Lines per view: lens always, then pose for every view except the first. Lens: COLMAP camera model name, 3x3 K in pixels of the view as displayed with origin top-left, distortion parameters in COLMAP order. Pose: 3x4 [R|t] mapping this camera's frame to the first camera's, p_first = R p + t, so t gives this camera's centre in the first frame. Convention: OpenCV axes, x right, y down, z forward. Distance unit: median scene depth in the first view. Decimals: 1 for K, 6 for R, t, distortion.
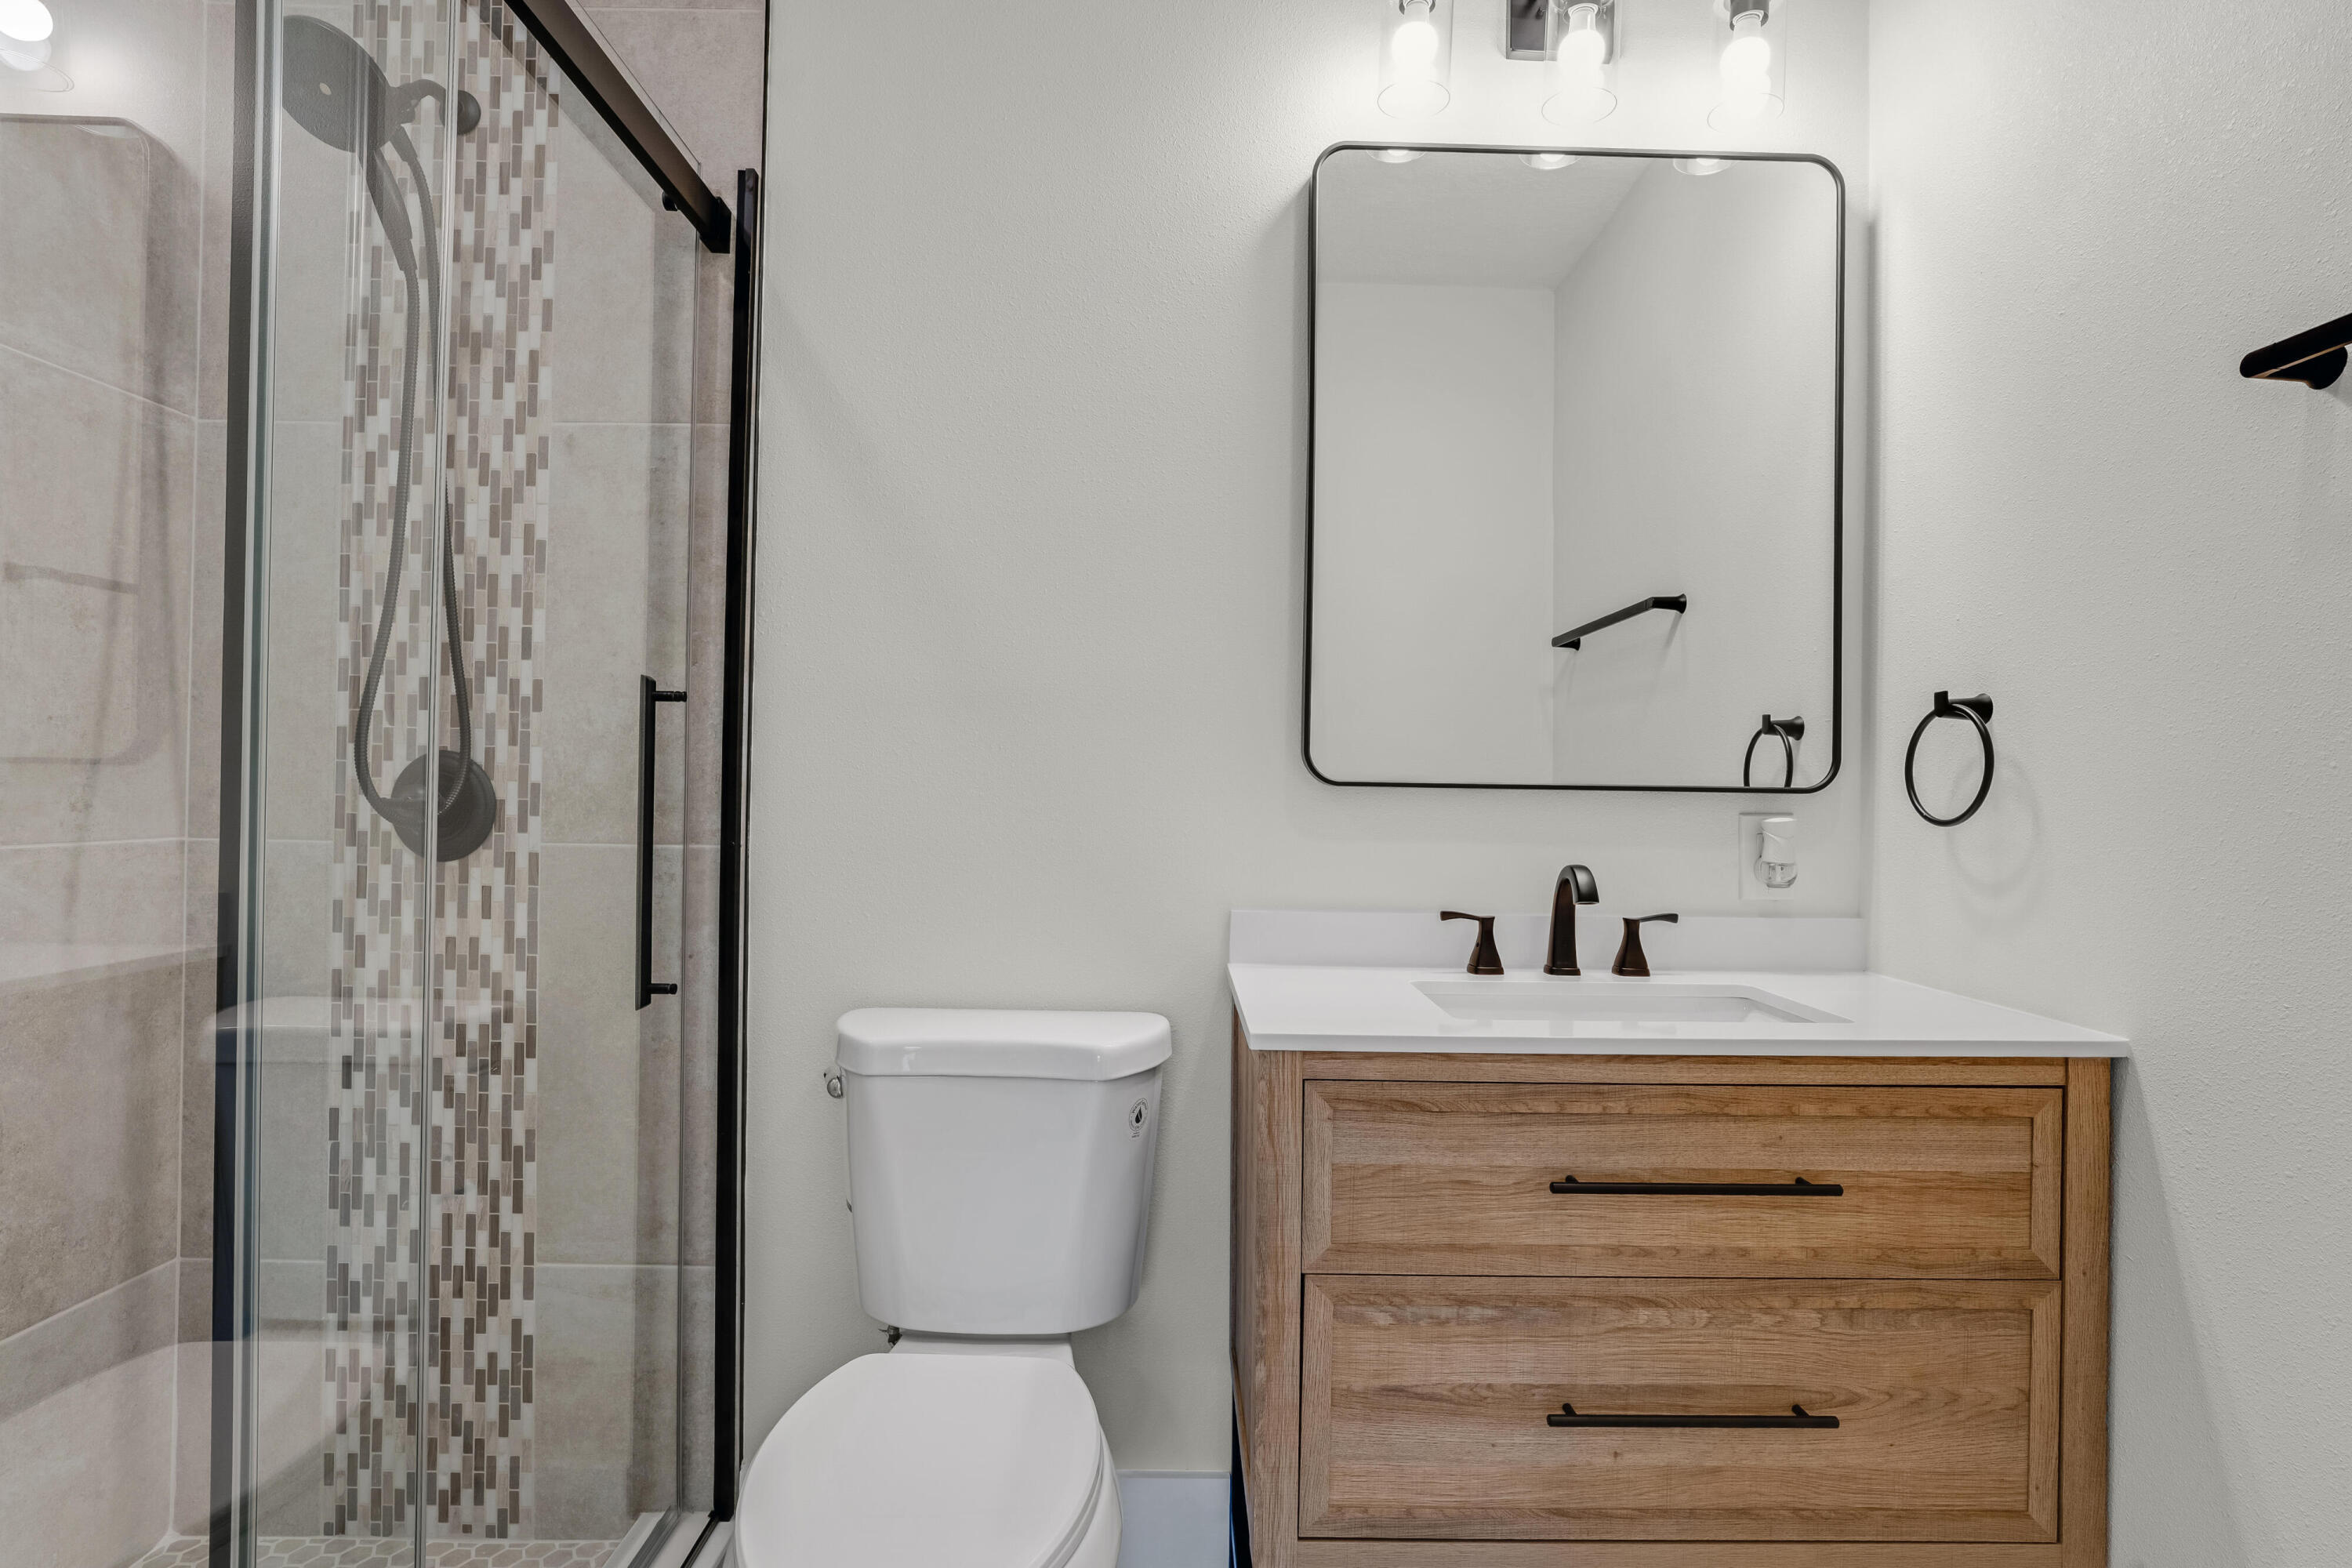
lens RADIAL K [[1155.4, 0, 1181.0], [0, 1155.4, 798.3], [0, 0, 1]] dist [-0.000910, 0.000067]
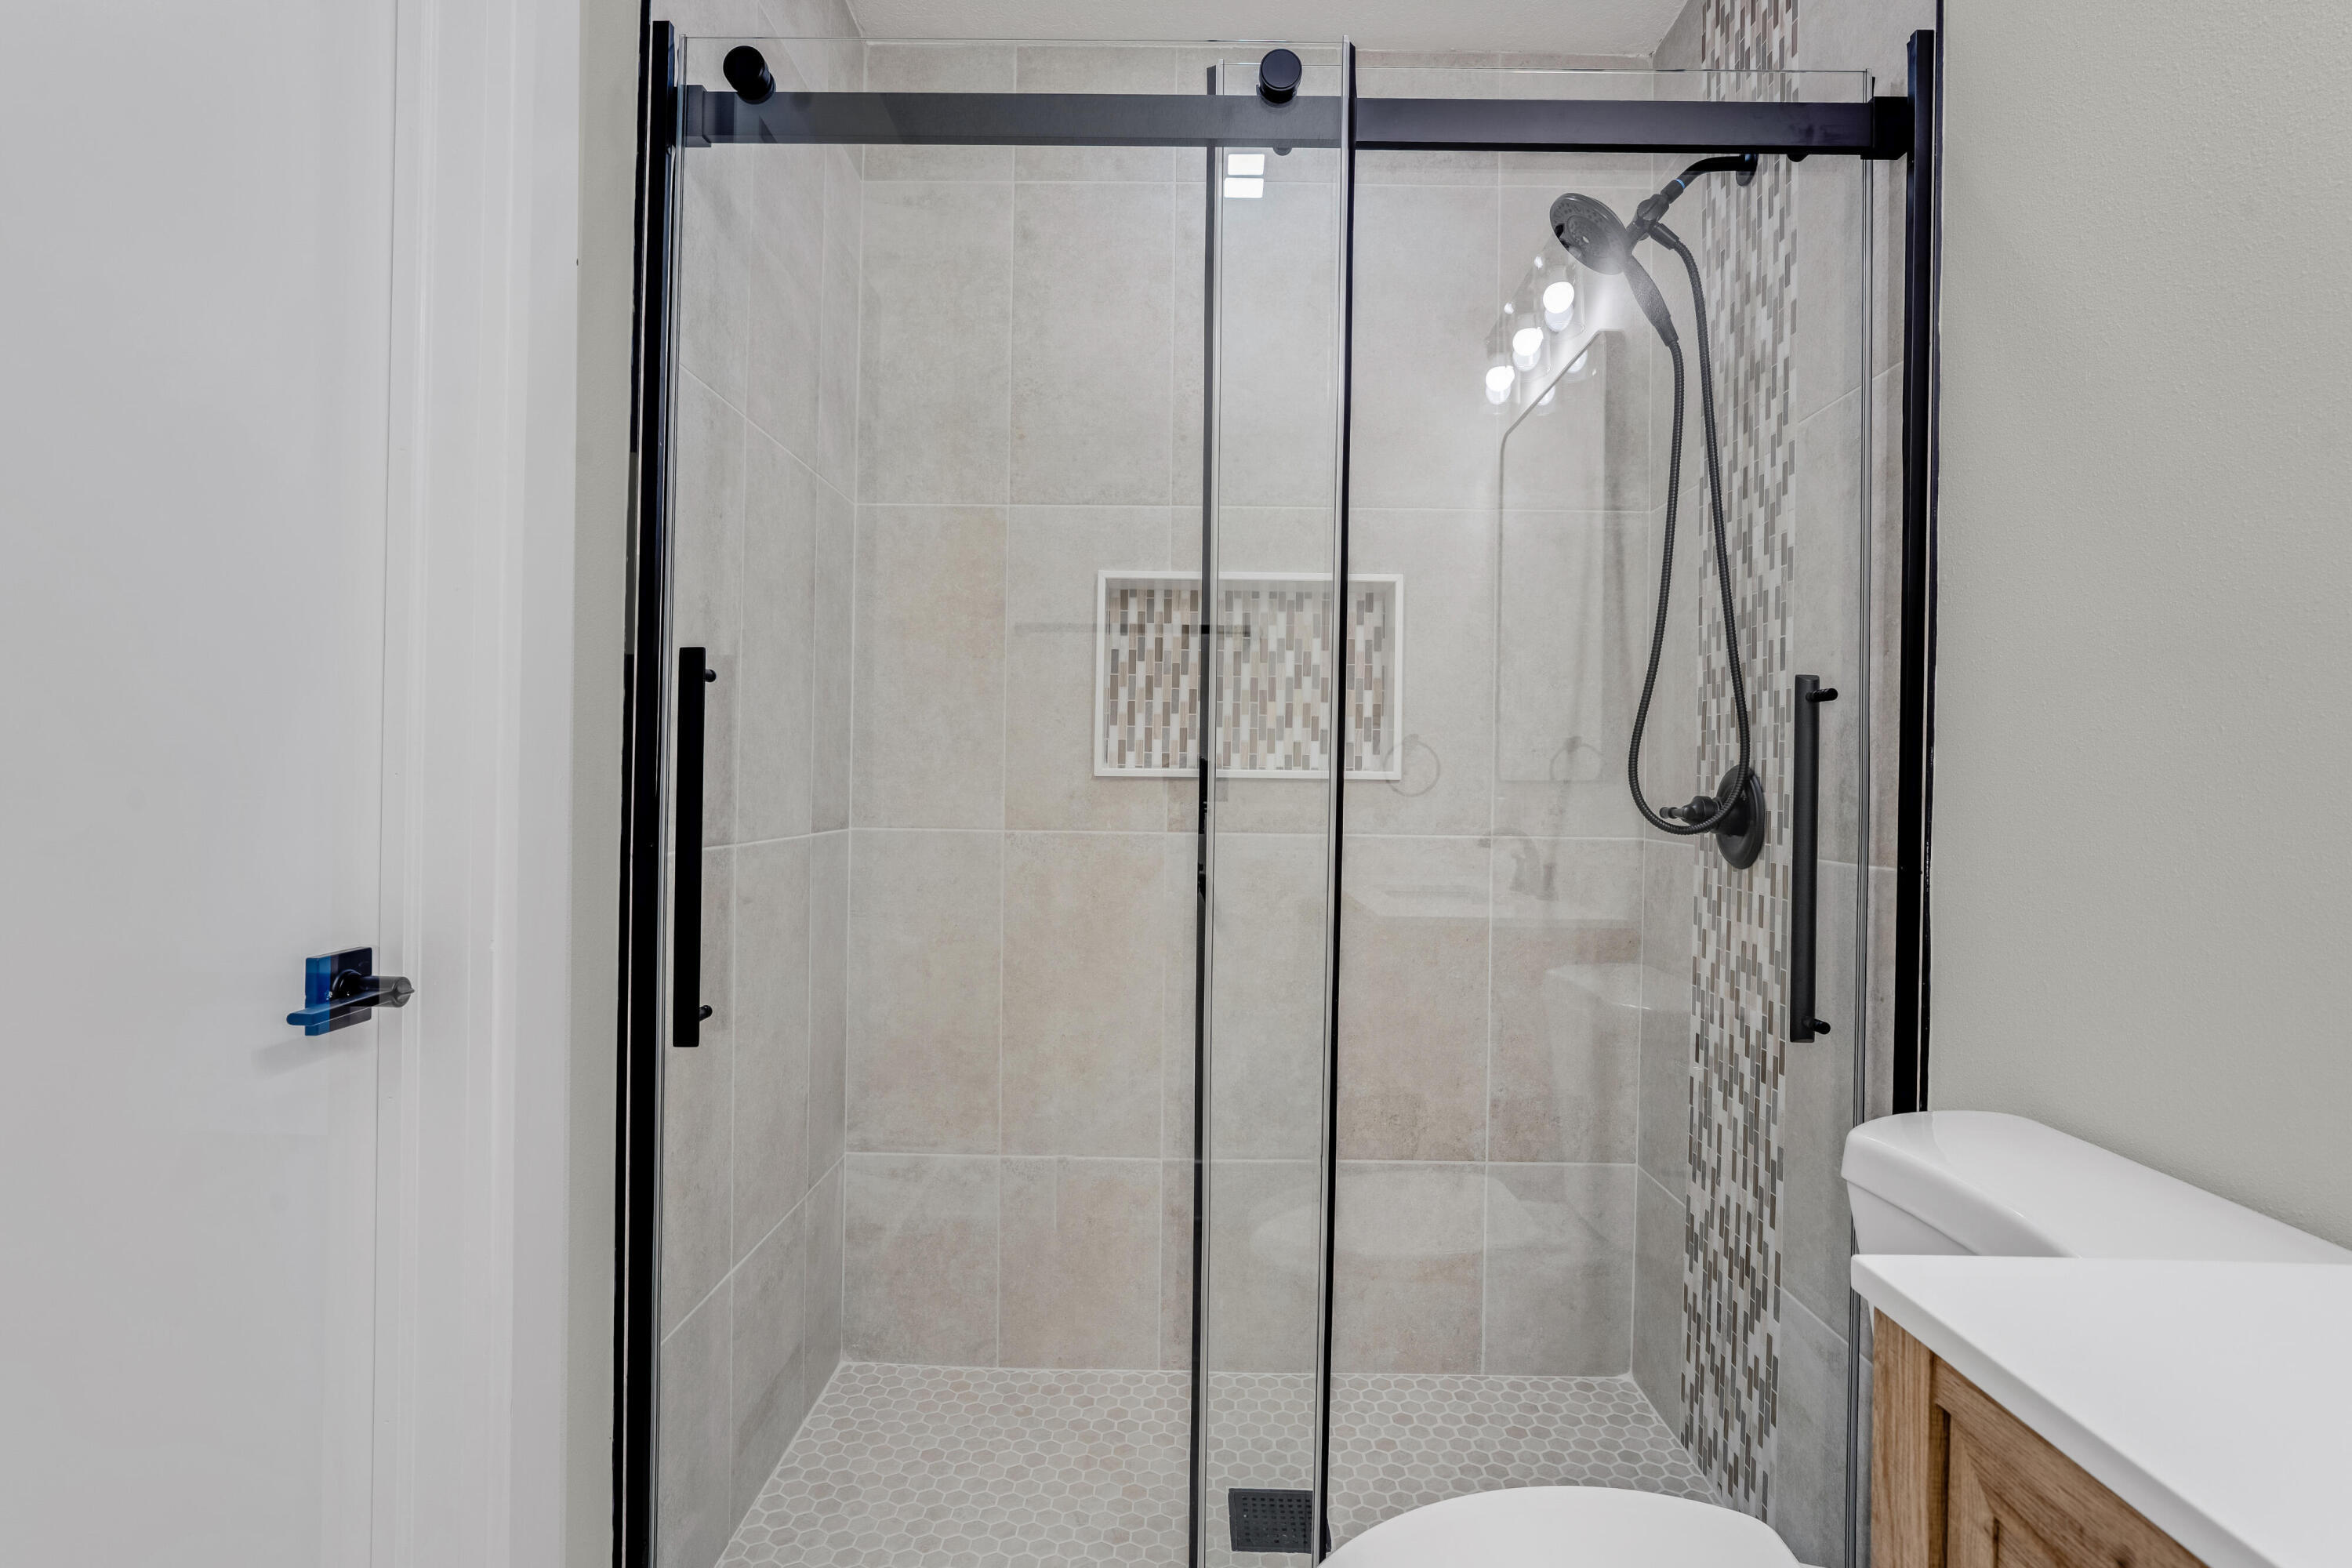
lens RADIAL K [[1165.9, 0, 1176.0], [0, 1165.9, 784.0], [0, 0, 1]] dist [-0.016079, 0.012339]
pose [[-0.032247, -0.013709, -0.999386, 0.445999], [-0.019340, 0.999727, -0.013090, 0.000713], [0.999293, 0.018906, -0.032503, 0.515517]]
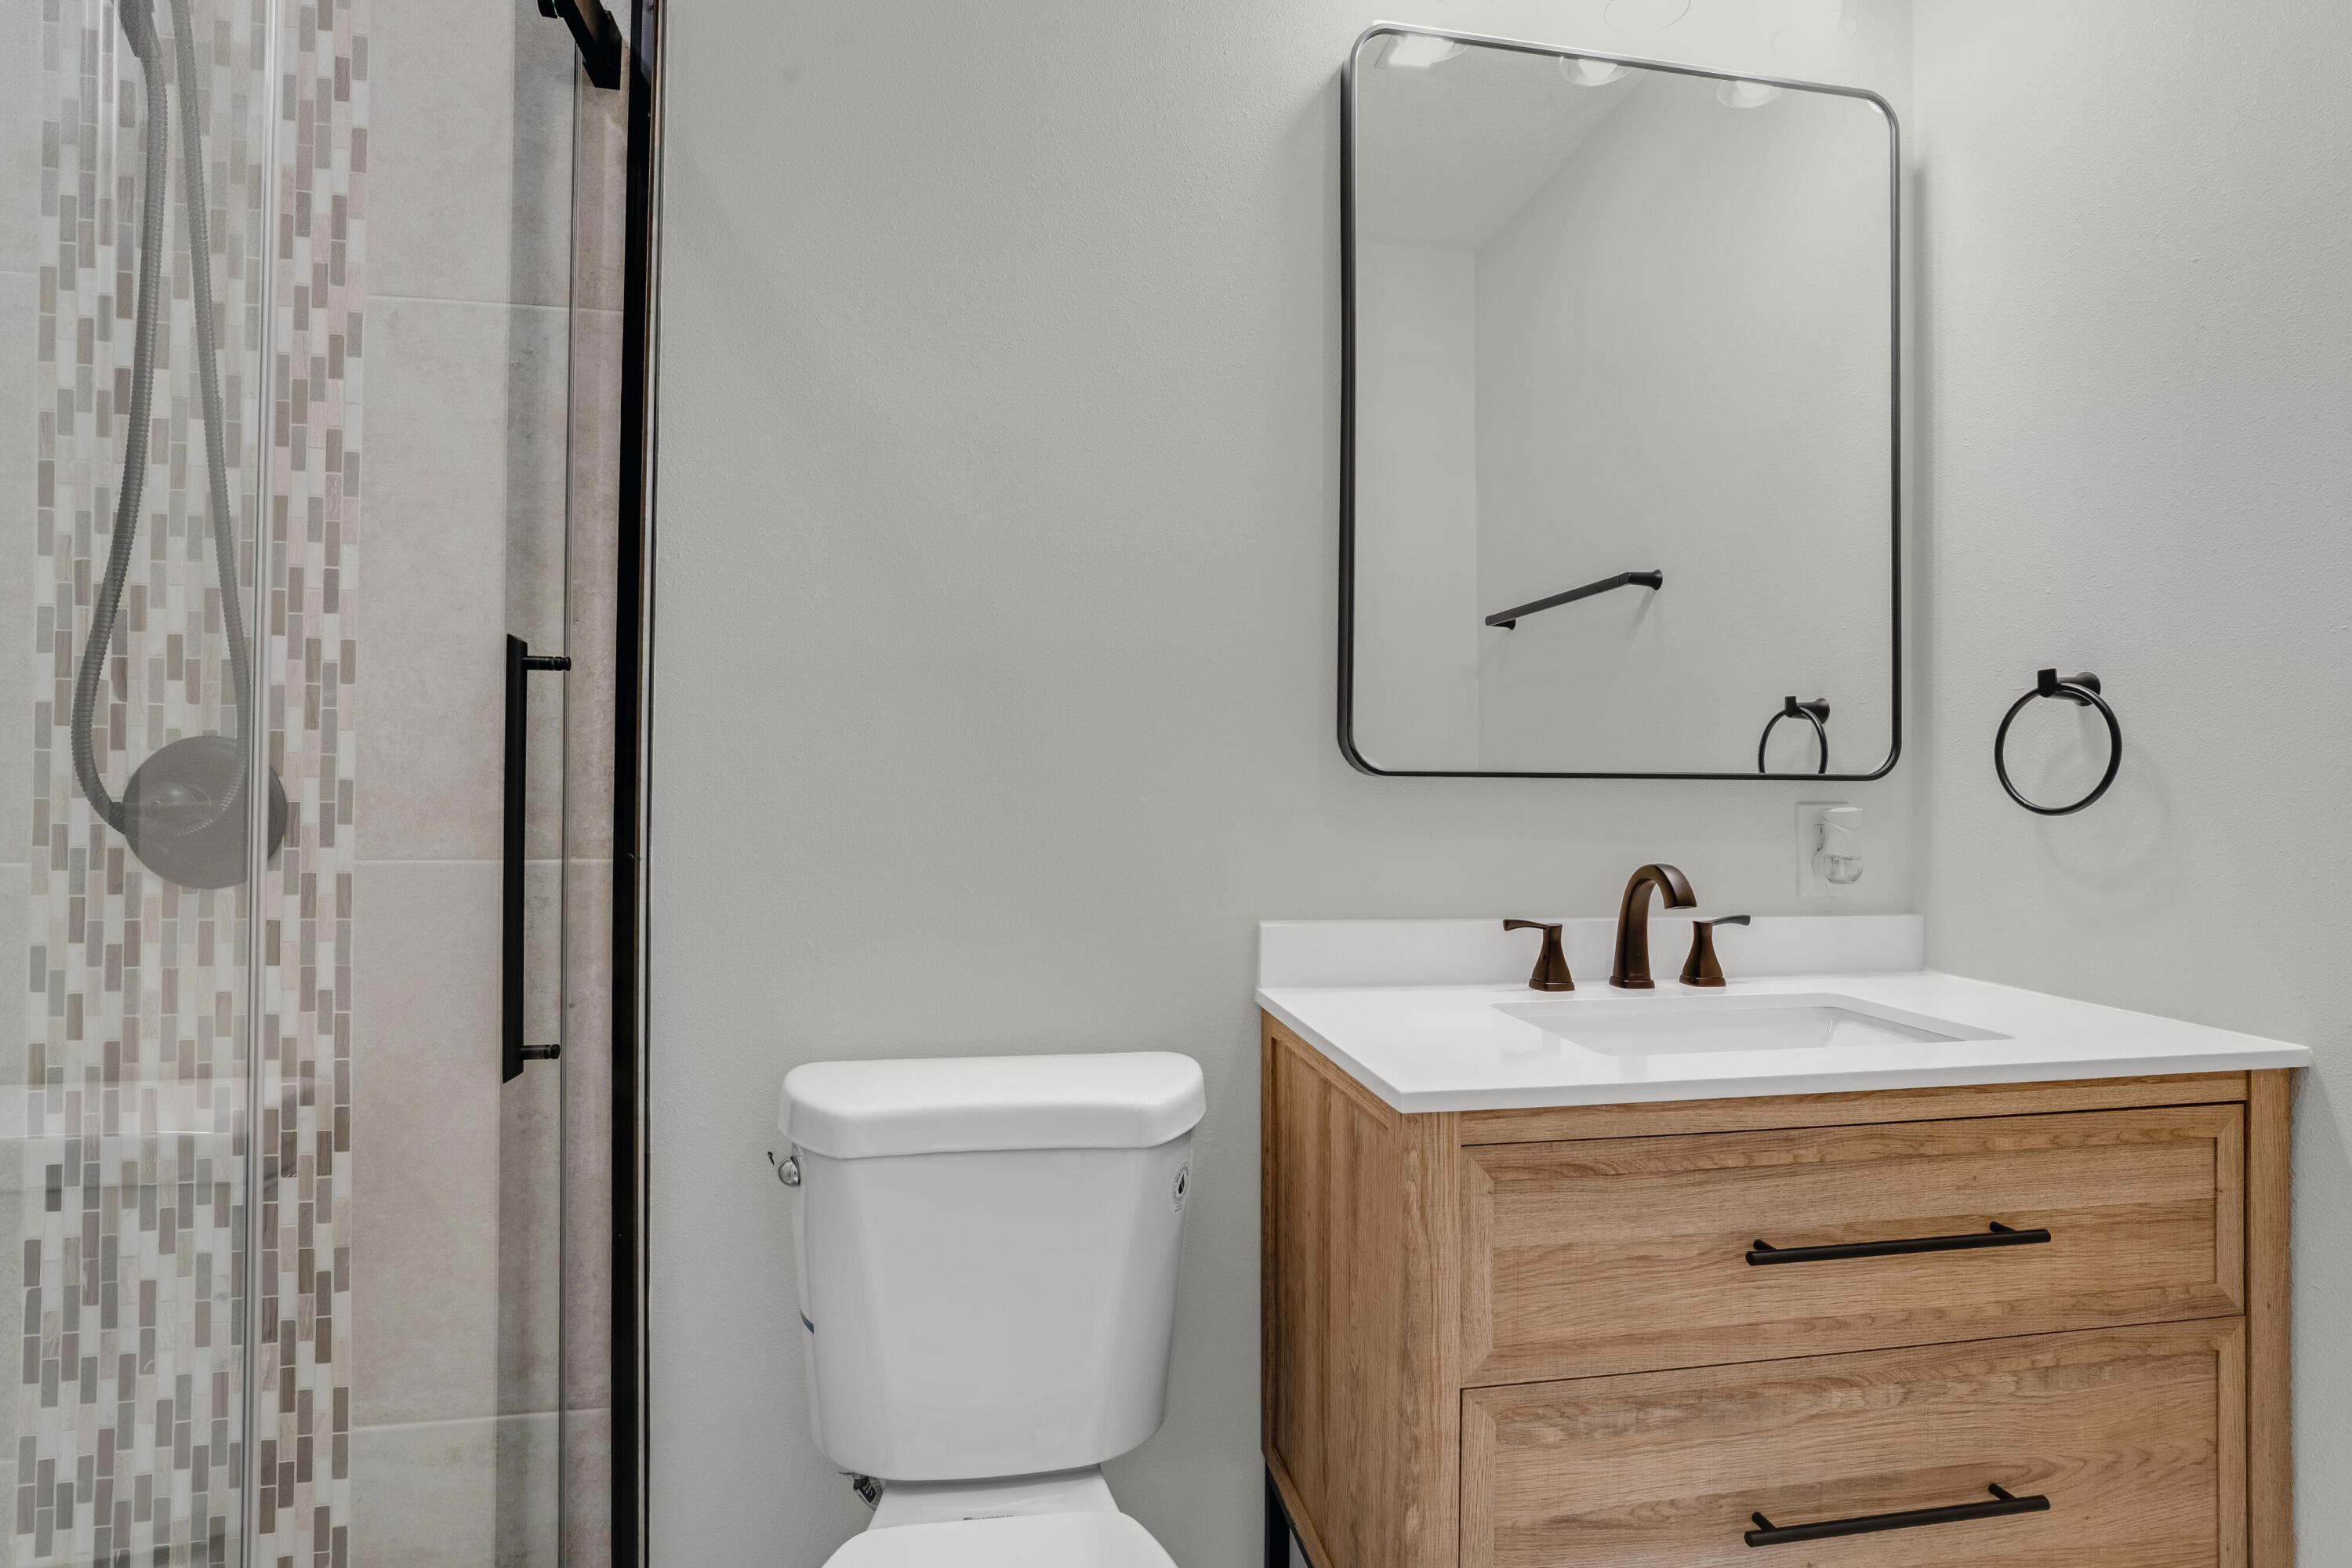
lens RADIAL K [[1165.9, 0, 1176.0], [0, 1165.9, 784.0], [0, 0, 1]] dist [-0.016079, 0.012339]
pose [[0.985498, -0.008319, 0.169485, -0.160598], [0.008699, 0.999961, -0.001501, -0.004746], [-0.169466, 0.002954, 0.985532, 0.176810]]
